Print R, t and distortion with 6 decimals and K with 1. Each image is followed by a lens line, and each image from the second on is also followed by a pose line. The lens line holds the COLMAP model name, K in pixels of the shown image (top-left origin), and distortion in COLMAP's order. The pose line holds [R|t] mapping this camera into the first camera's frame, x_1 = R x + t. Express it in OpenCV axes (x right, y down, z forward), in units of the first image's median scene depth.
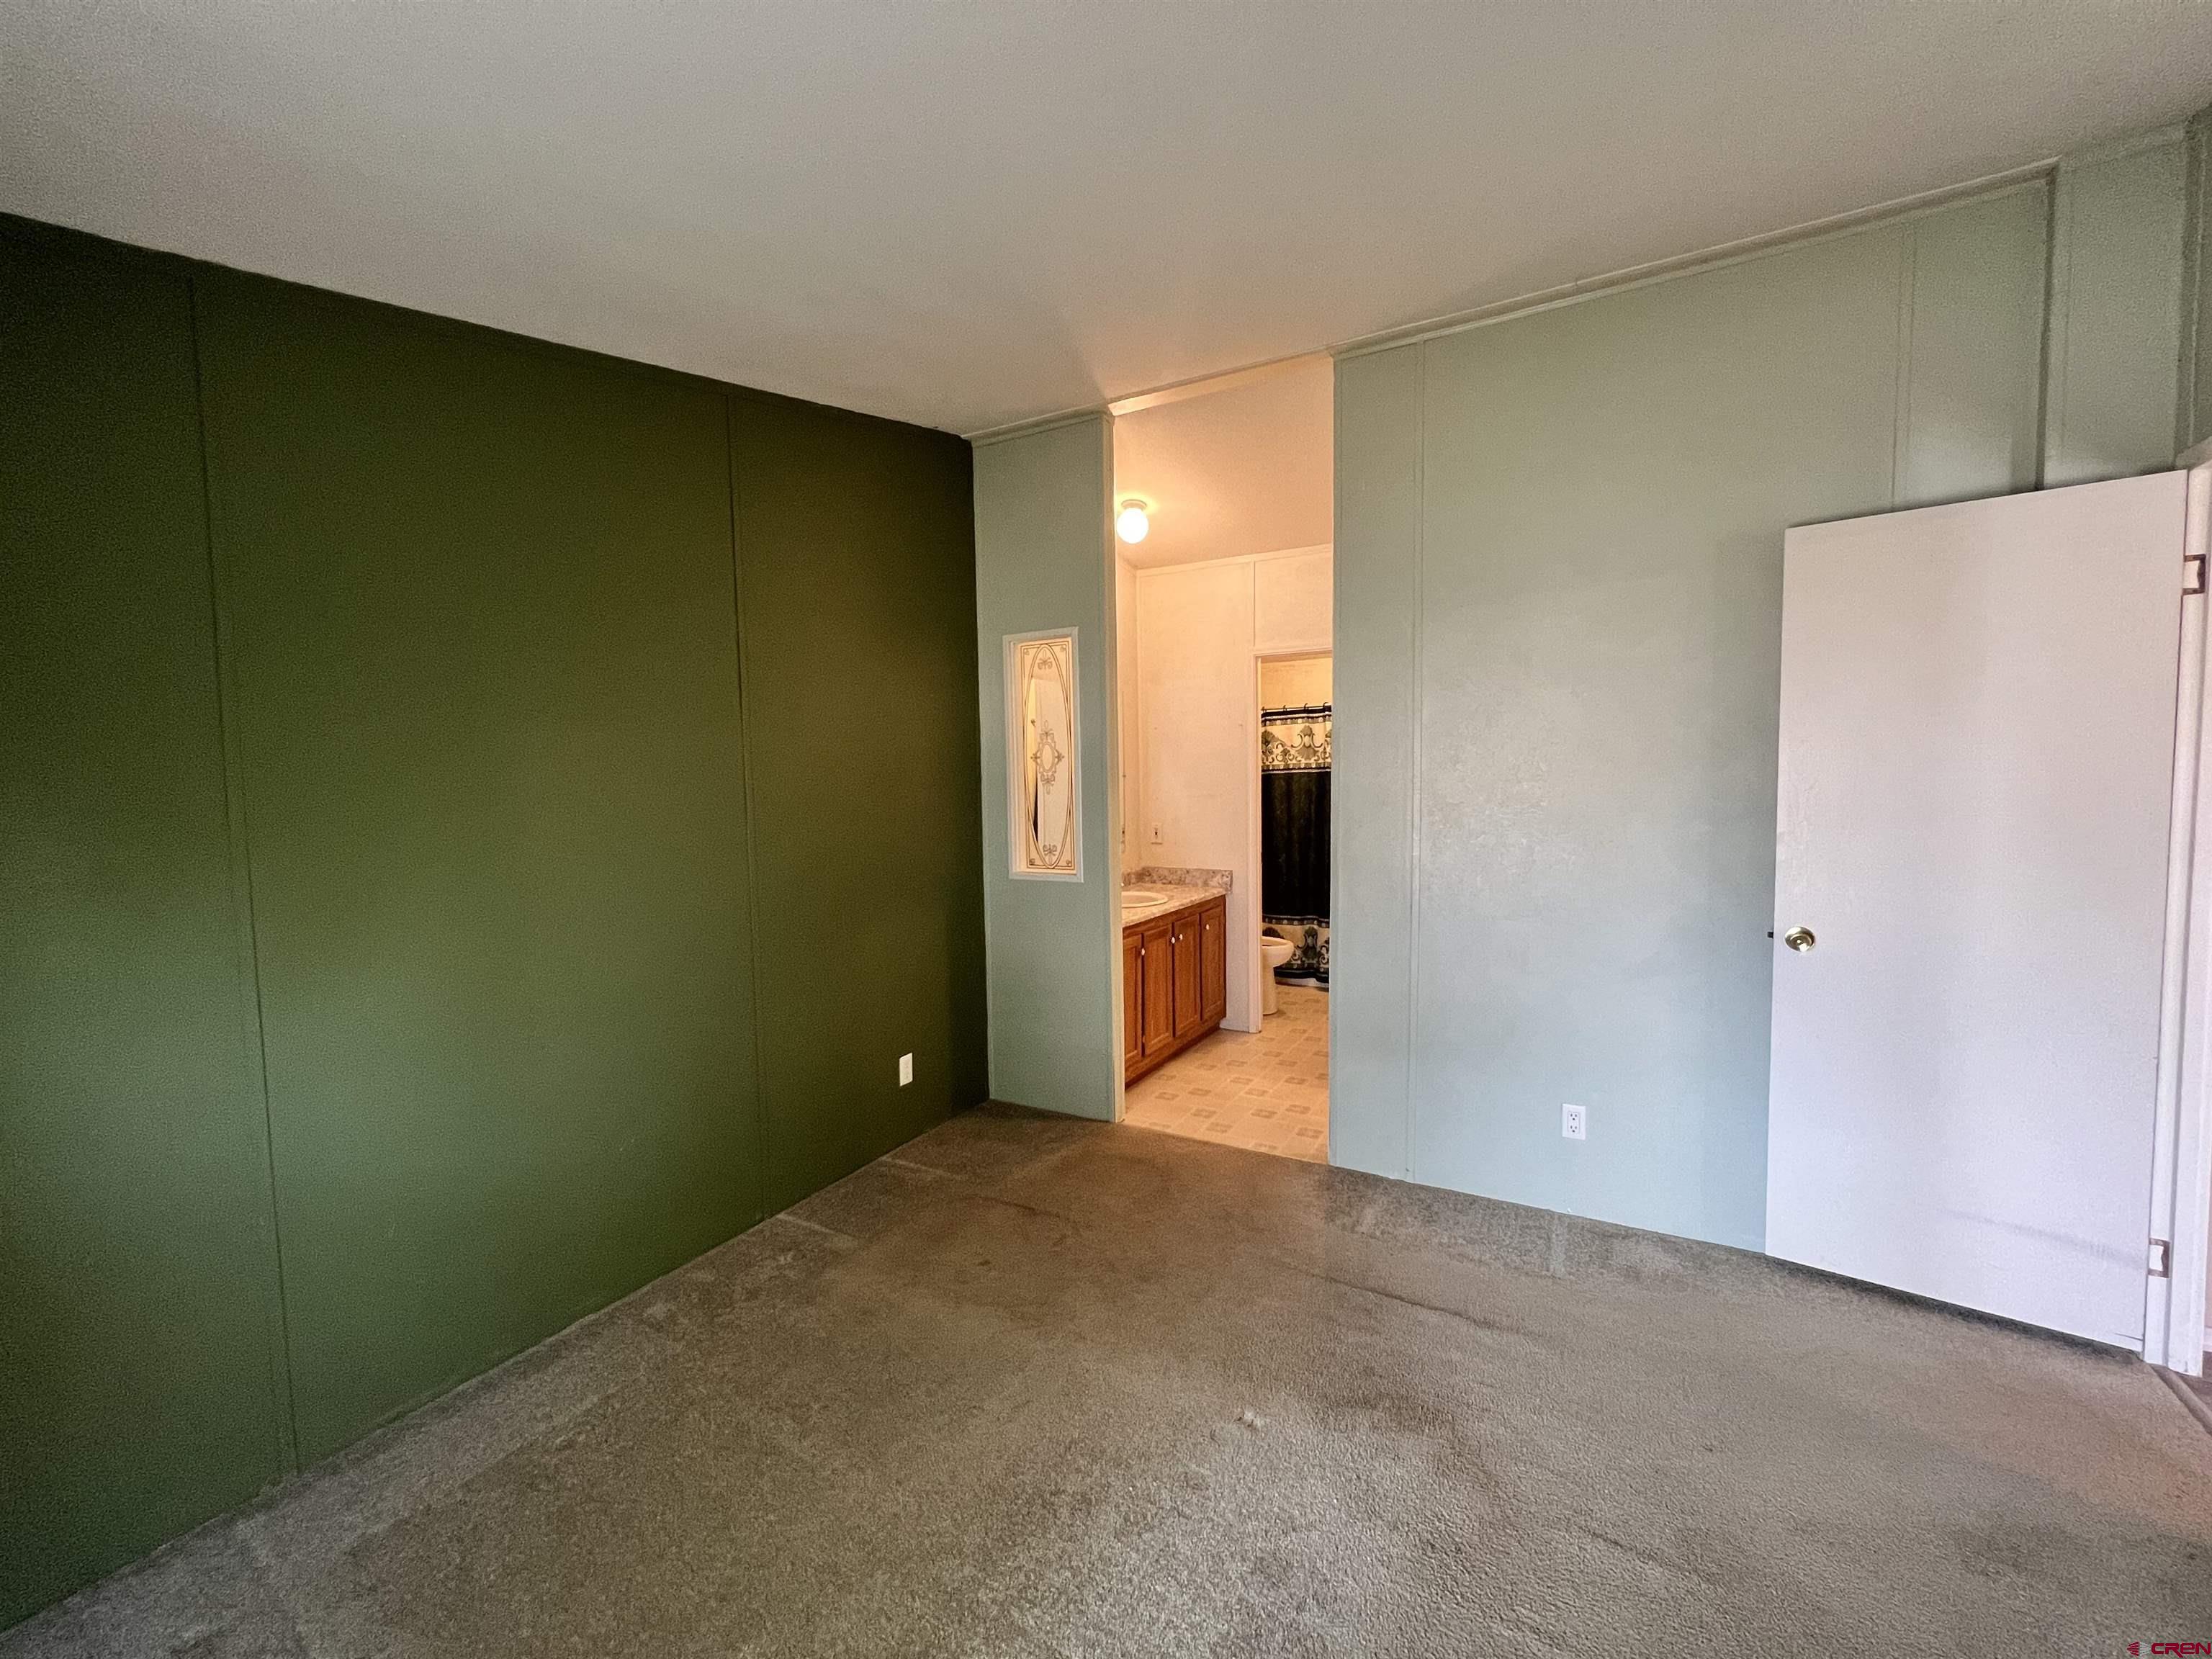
lens RADIAL K [[886.0, 0, 1102.3], [0, 886.0, 822.0], [0, 0, 1]] dist [-0.003168, 0.000297]
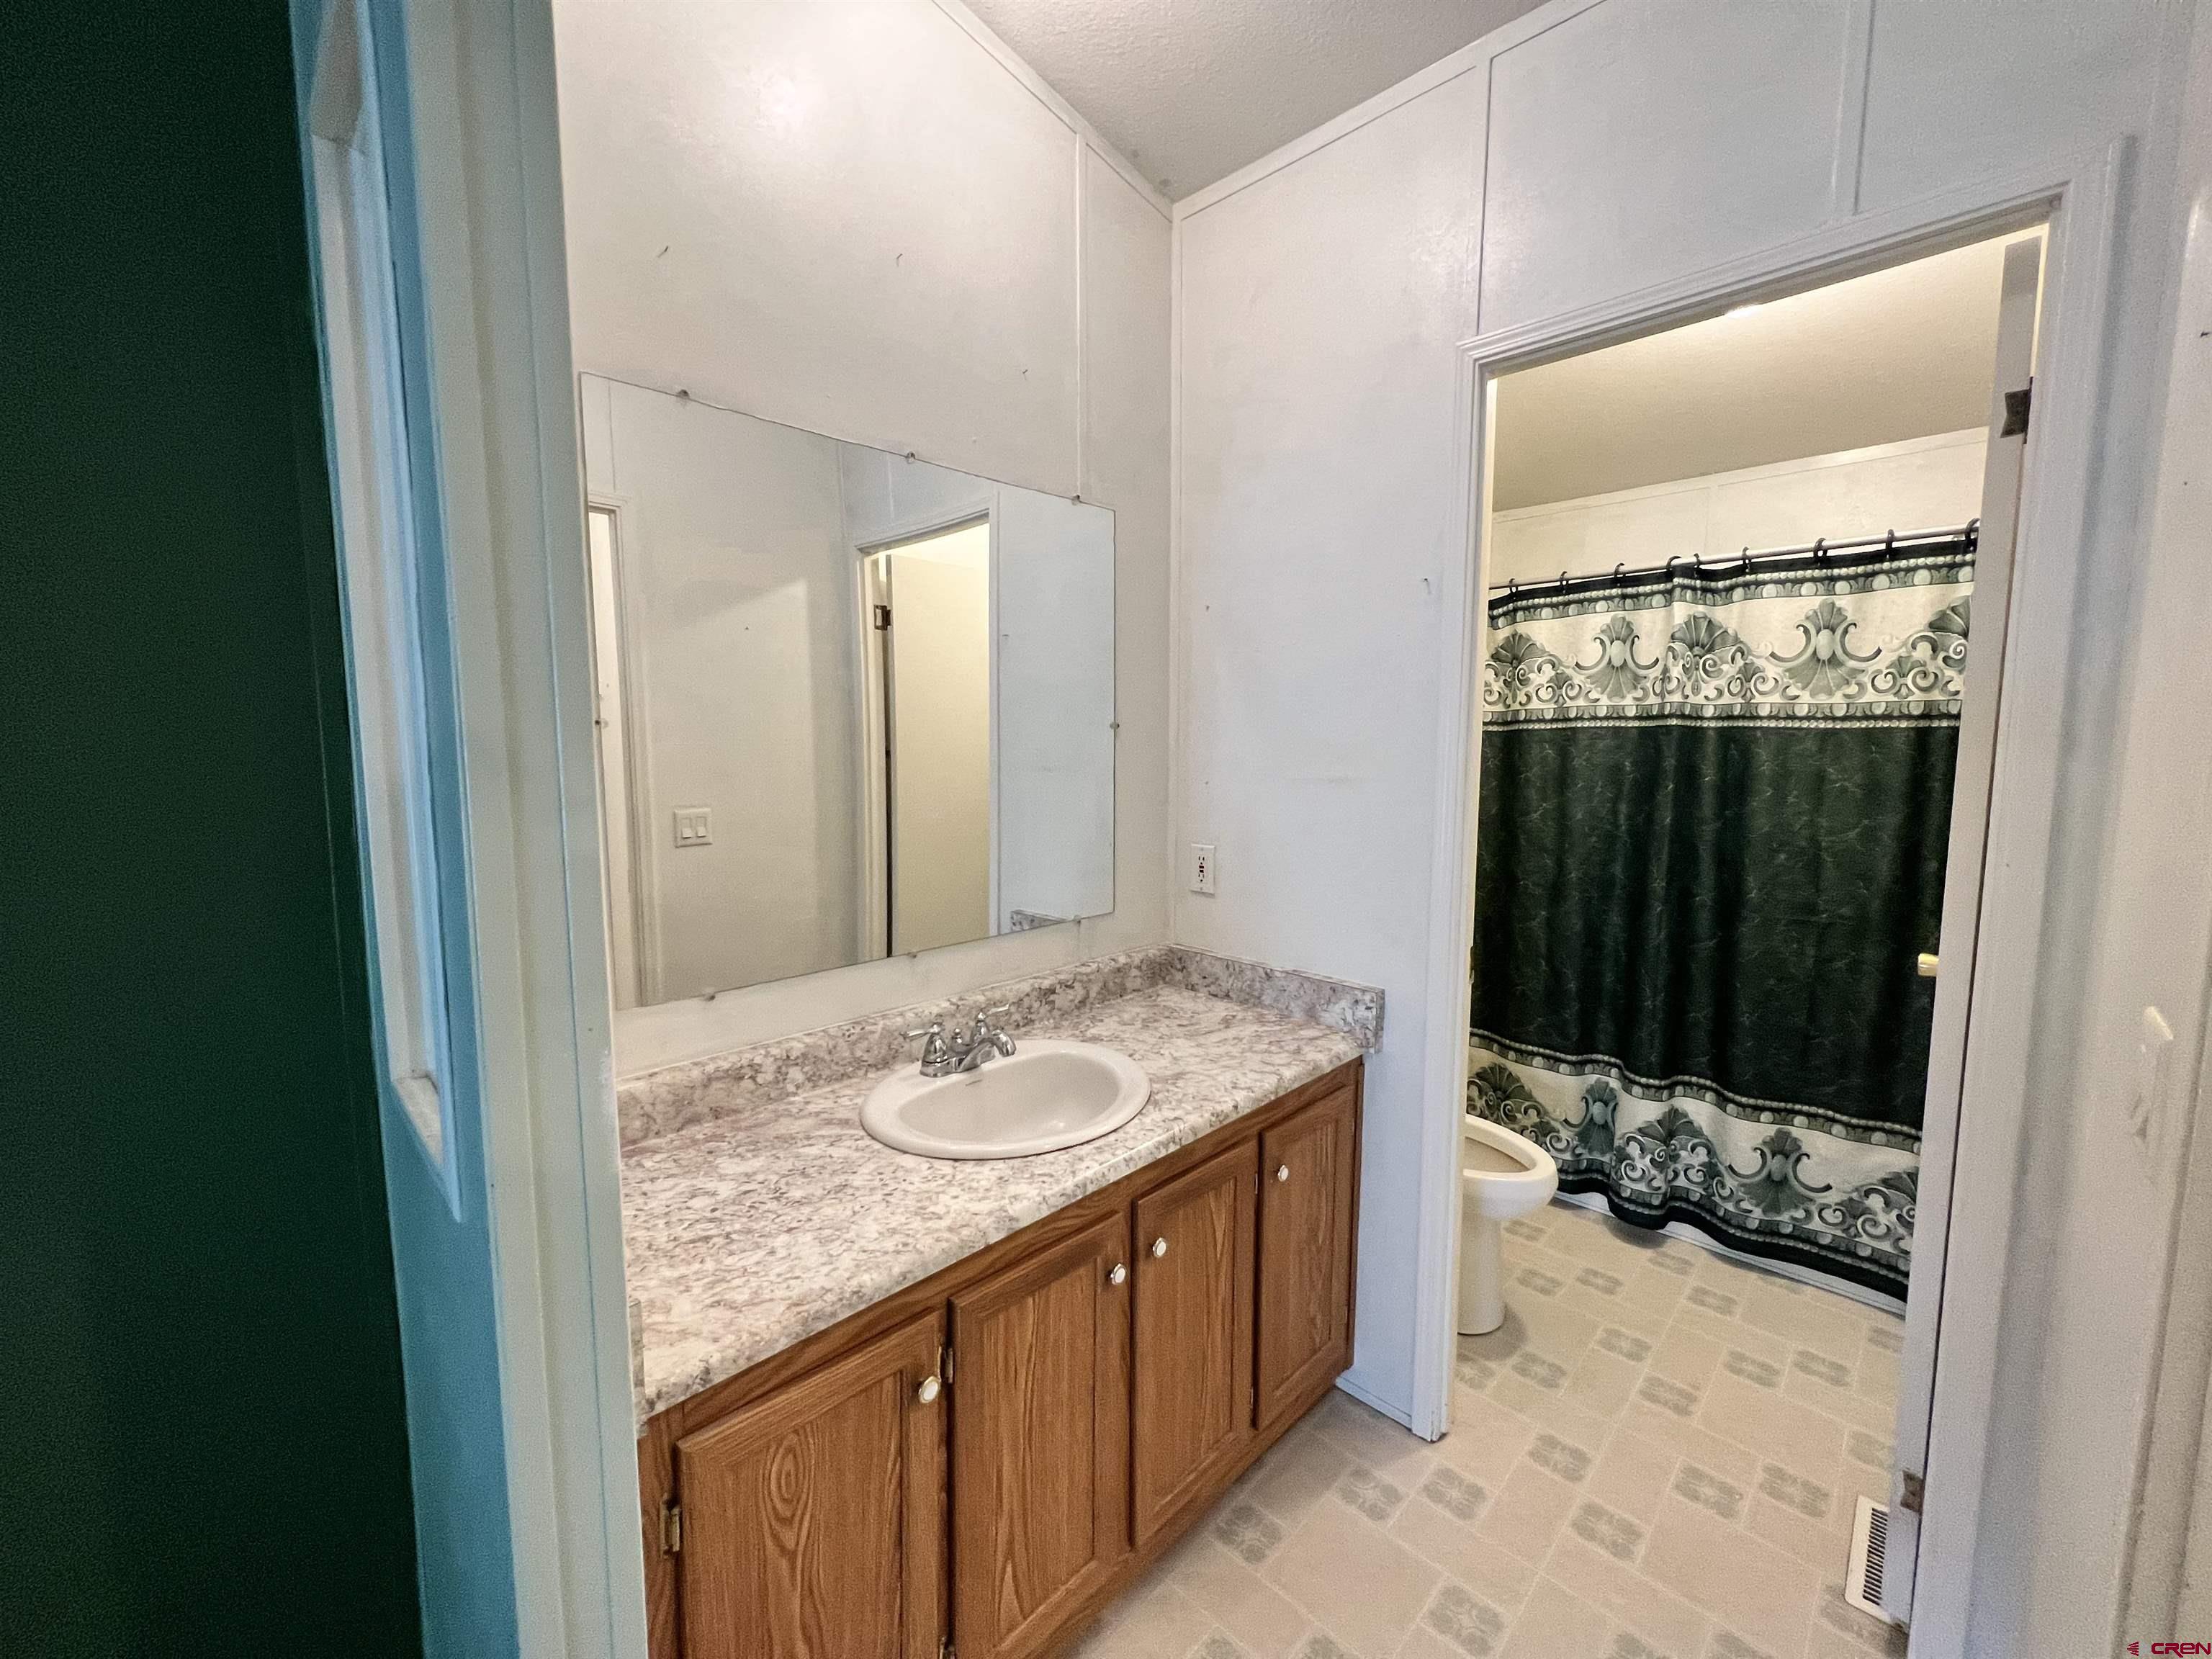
lens RADIAL K [[886.0, 0, 1102.3], [0, 886.0, 822.0], [0, 0, 1]] dist [-0.003168, 0.000297]
pose [[0.964945, 0.042416, -0.259002, 0.106005], [-0.030916, 0.998354, 0.048314, -0.023499], [0.260625, -0.038613, 0.964668, 0.522976]]
